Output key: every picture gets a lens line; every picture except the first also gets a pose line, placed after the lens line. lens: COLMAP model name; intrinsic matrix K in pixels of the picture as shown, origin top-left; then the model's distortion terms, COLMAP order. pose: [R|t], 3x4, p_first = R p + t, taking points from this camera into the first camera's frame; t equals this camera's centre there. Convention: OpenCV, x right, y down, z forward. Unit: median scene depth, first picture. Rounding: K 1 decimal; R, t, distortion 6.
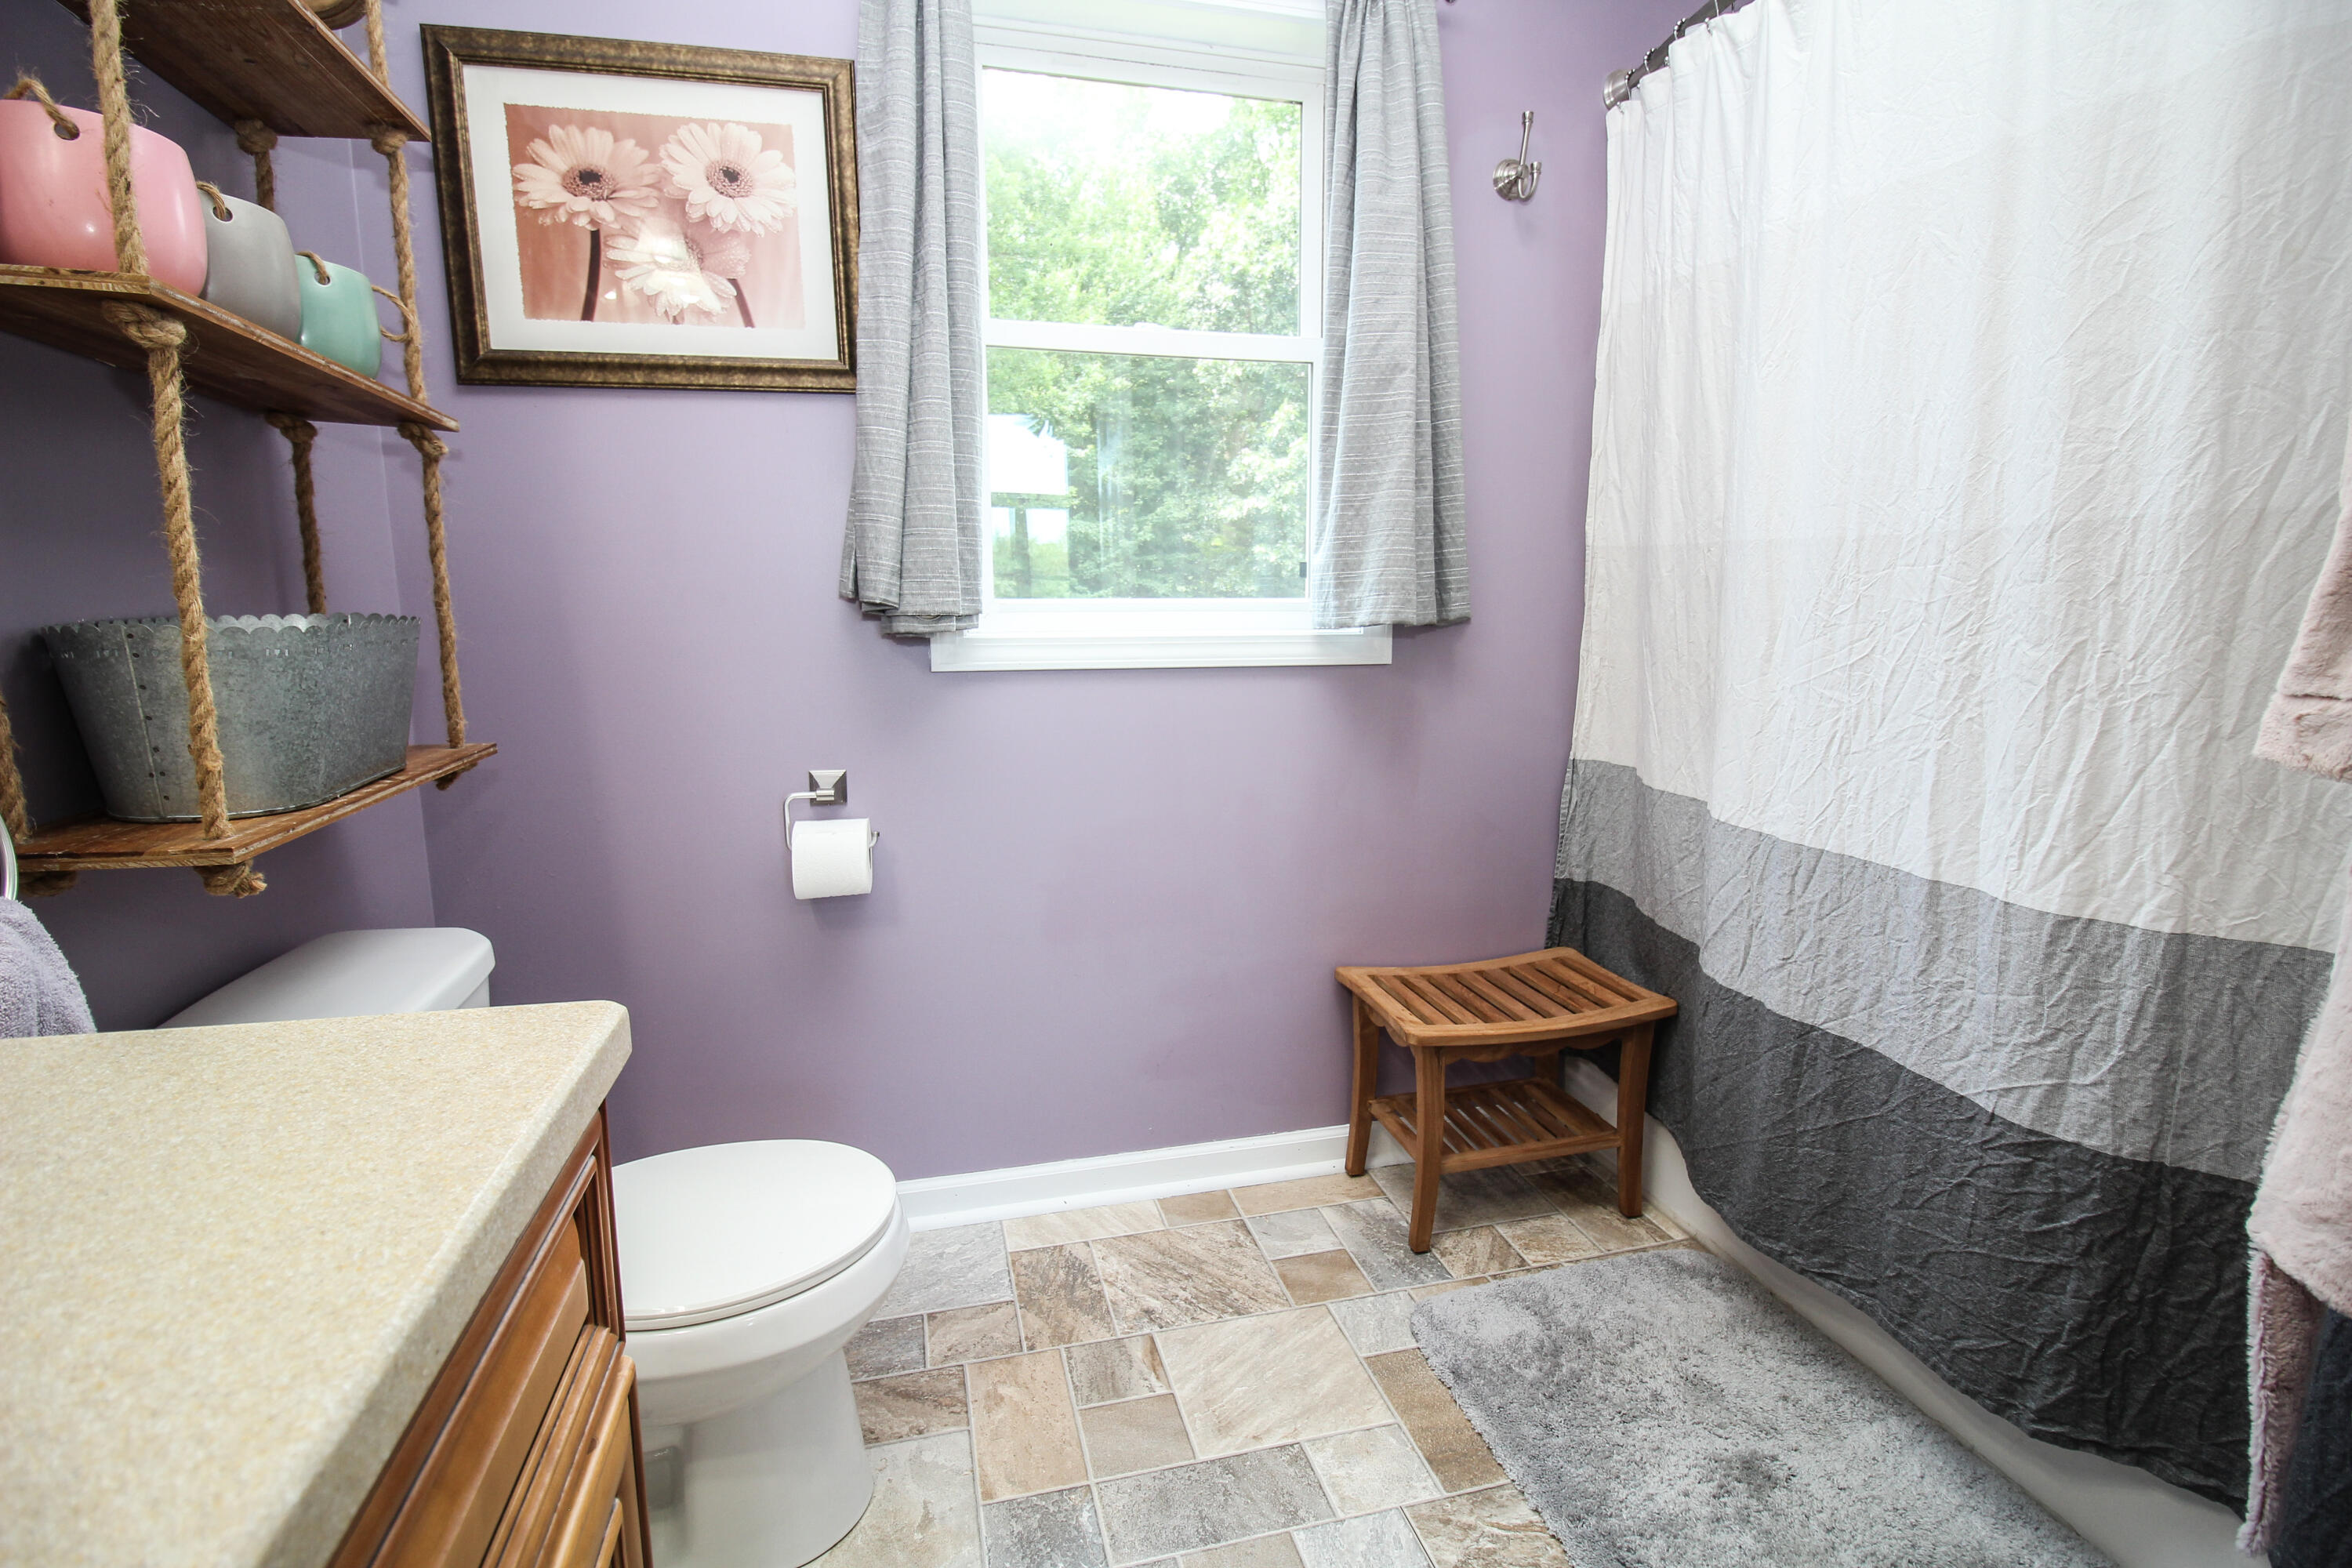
lens RADIAL K [[1086.5, 0, 1177.1], [0, 1086.5, 772.8], [0, 0, 1]] dist [0.003557, -0.014871]
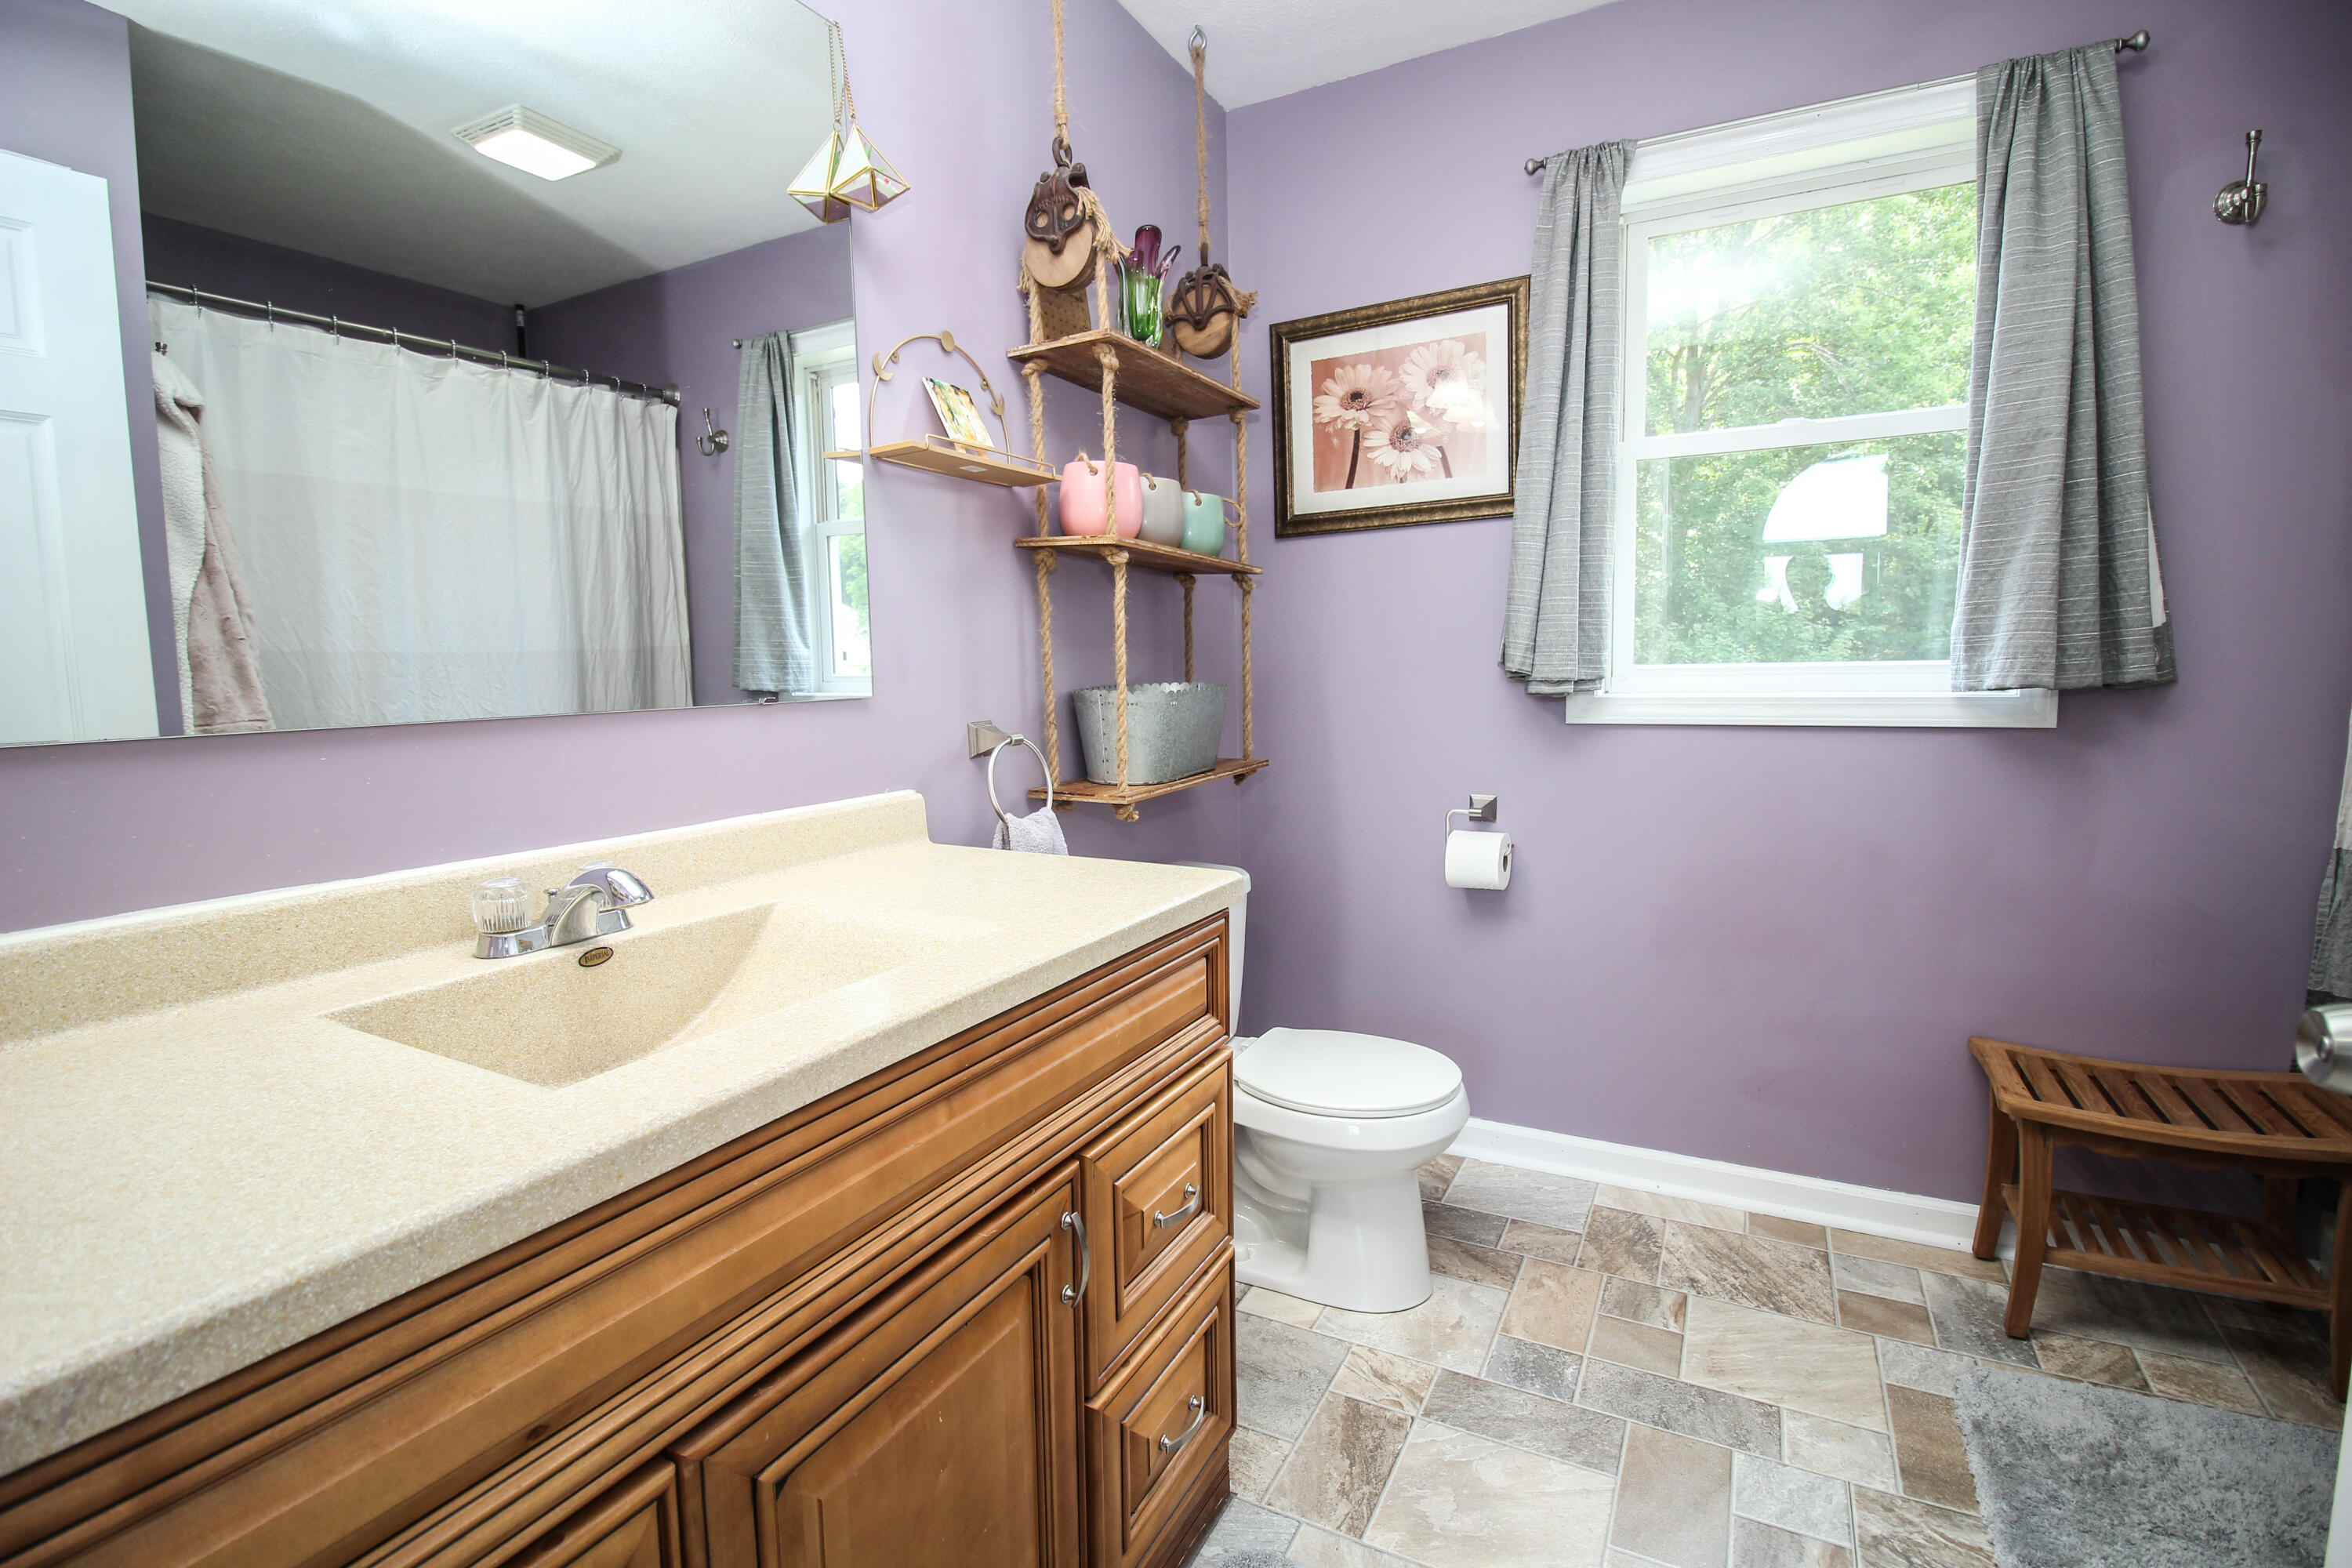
lens RADIAL K [[1088.1, 0, 1184.7], [0, 1088.1, 774.2], [0, 0, 1]] dist [0.003119, -0.014276]
pose [[0.742770, 0.056700, -0.667142, 0.324649], [-0.086852, 0.996149, -0.012036, 0.022195], [0.663890, 0.066882, 0.744834, -0.264691]]
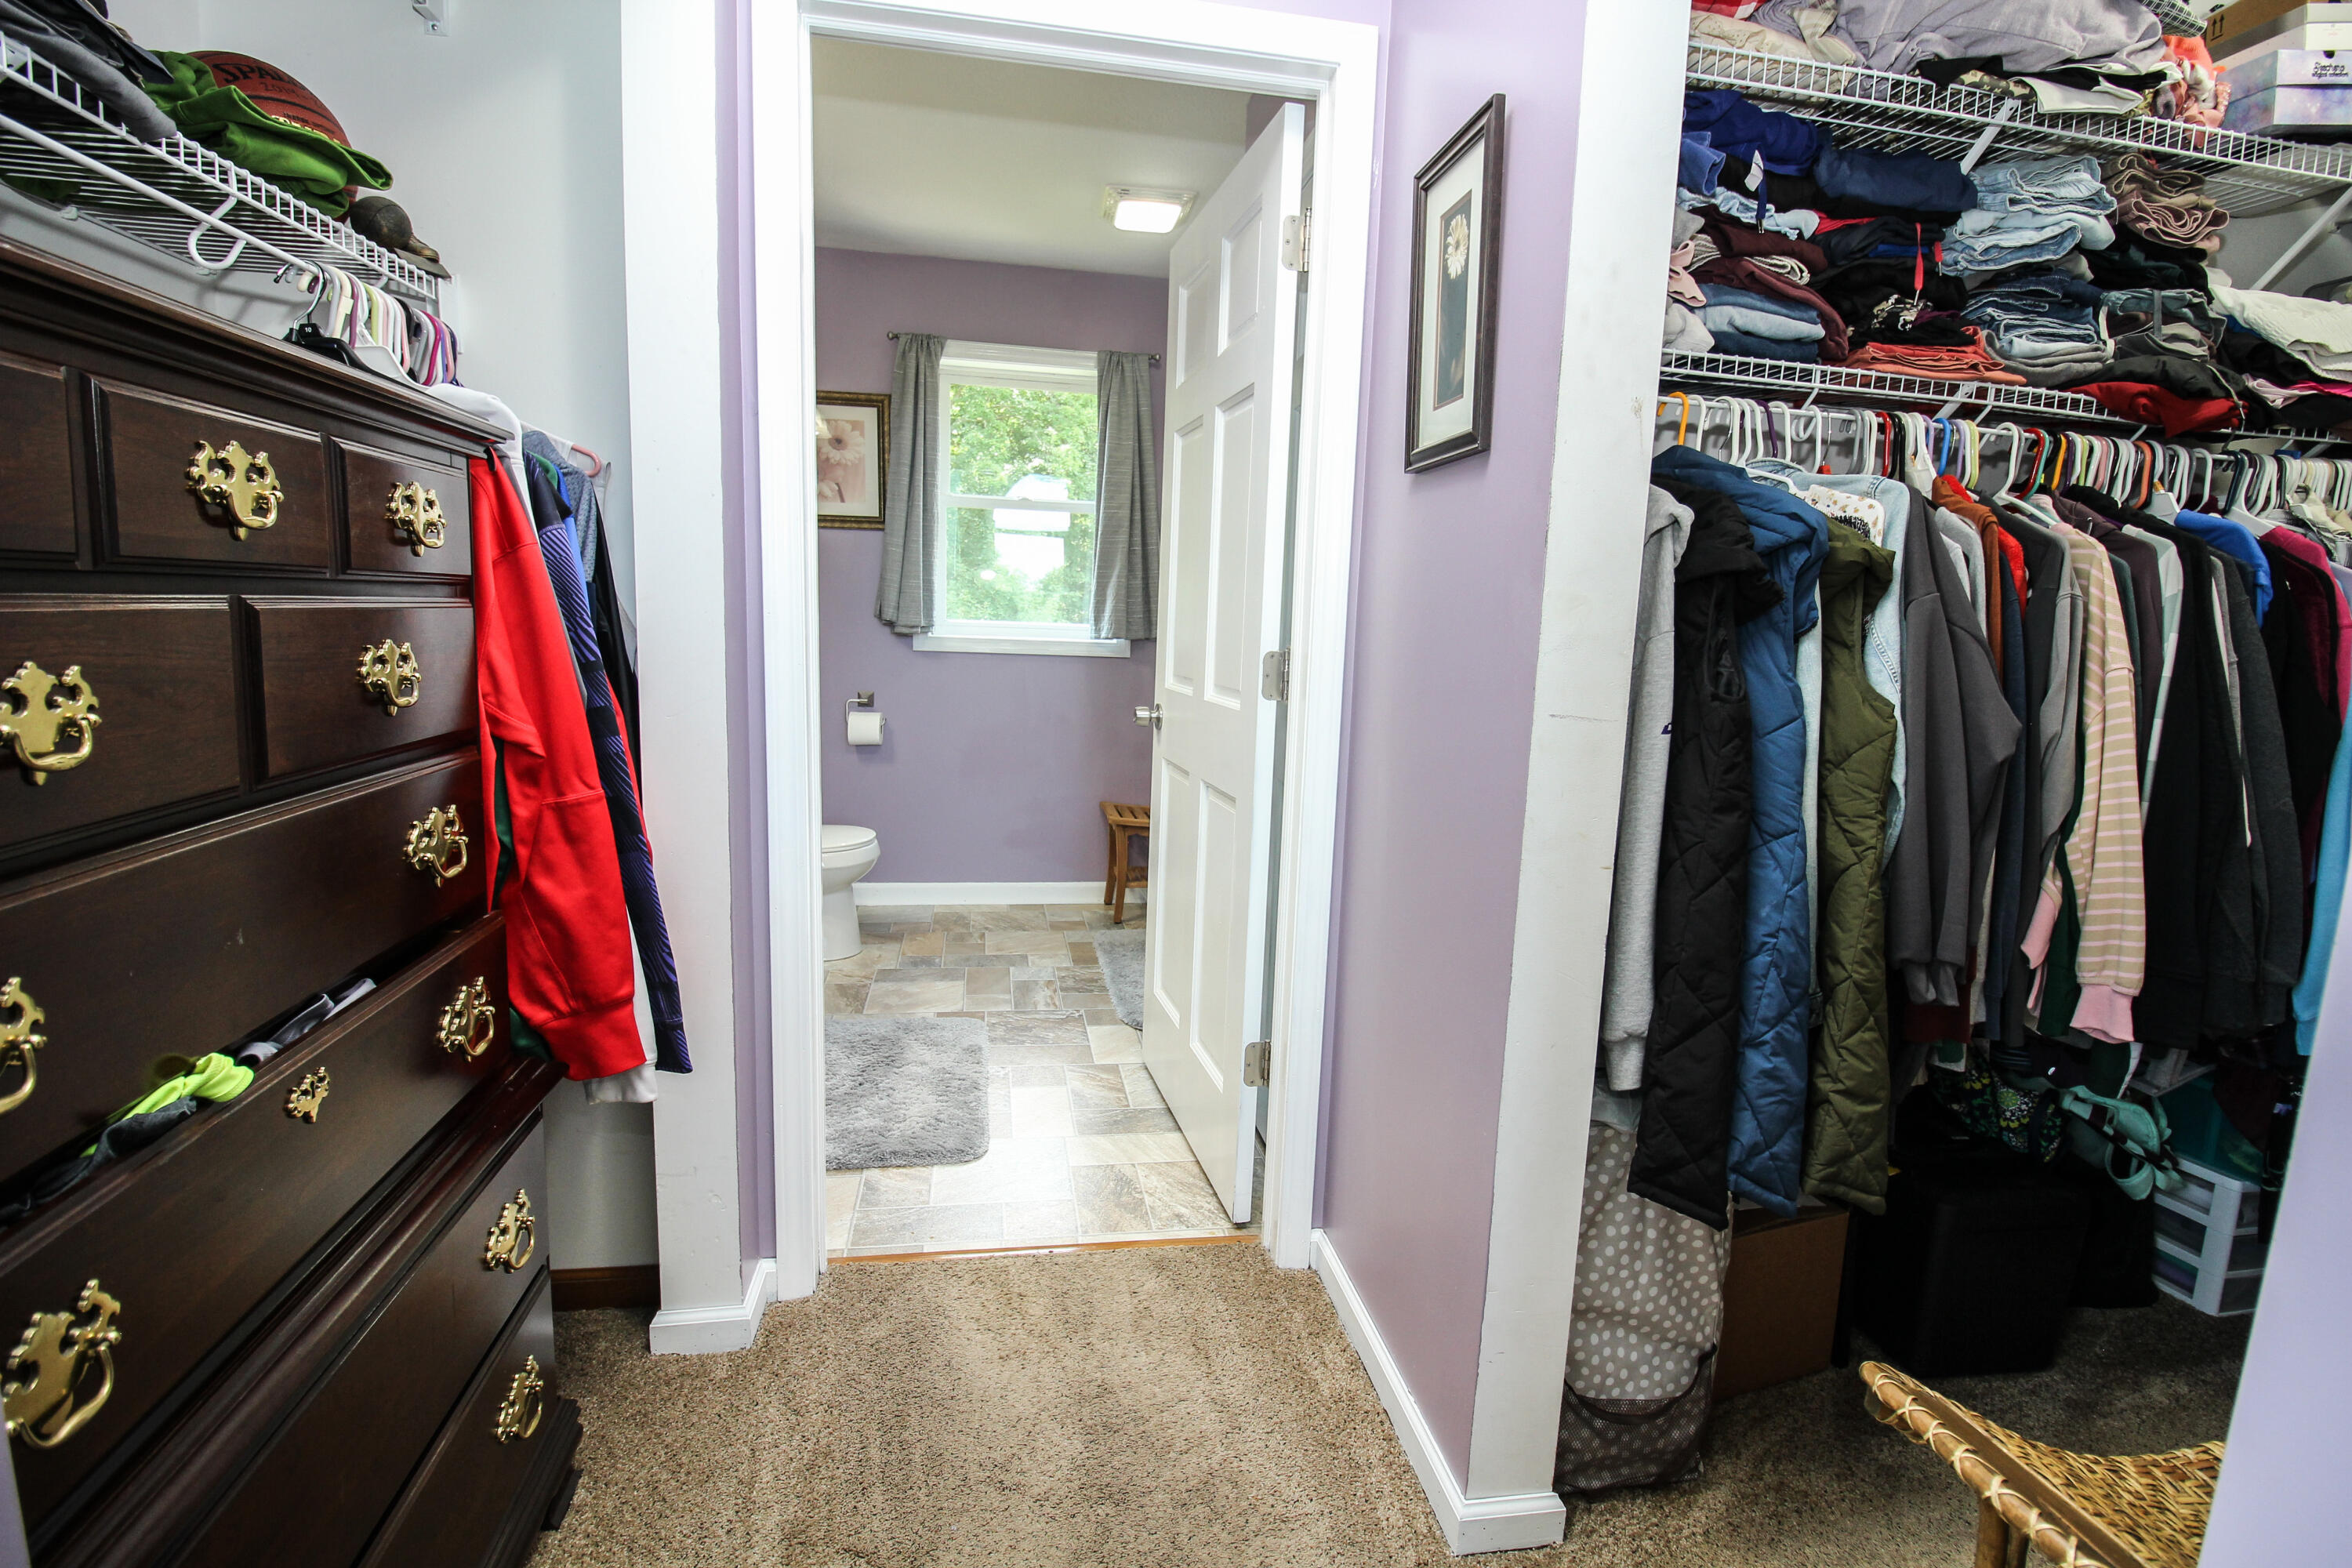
lens RADIAL K [[1094.3, 0, 1182.7], [0, 1094.3, 777.6], [0, 0, 1]] dist [0.002022, -0.014071]
pose [[0.996325, 0.052390, -0.067762, 0.555860], [-0.053038, 0.998562, -0.007808, 0.176770], [0.067256, 0.011374, 0.997671, -1.368036]]
